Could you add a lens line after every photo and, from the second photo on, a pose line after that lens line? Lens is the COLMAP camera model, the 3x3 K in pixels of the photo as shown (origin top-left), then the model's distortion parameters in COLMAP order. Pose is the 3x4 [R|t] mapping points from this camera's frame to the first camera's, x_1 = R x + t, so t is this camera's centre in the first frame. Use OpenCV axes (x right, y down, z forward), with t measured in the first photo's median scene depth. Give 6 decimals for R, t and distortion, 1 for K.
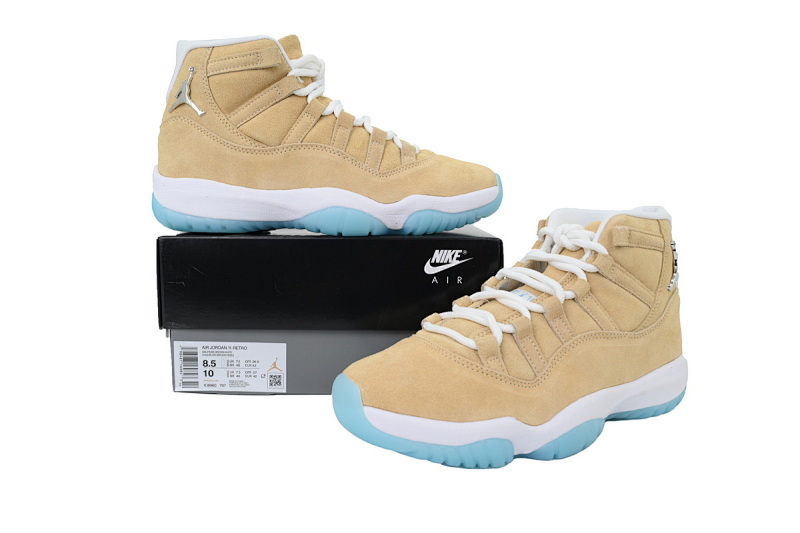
lens RADIAL K [[541.3, 0, 400.0], [0, 541.3, 266.5], [0, 0, 1]] dist [0.002694, 0.000202]
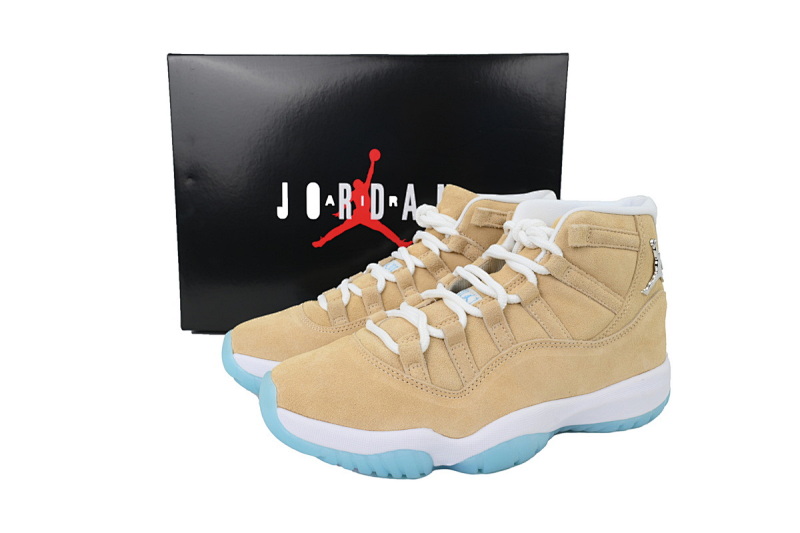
lens RADIAL K [[541.3, 0, 400.0], [0, 541.3, 266.5], [0, 0, 1]] dist [0.002694, 0.000202]
pose [[0.987388, 0.027554, -0.155900, 0.269636], [-0.017203, 0.997580, 0.067365, -0.063389], [0.157379, -0.063833, 0.985473, 0.063896]]
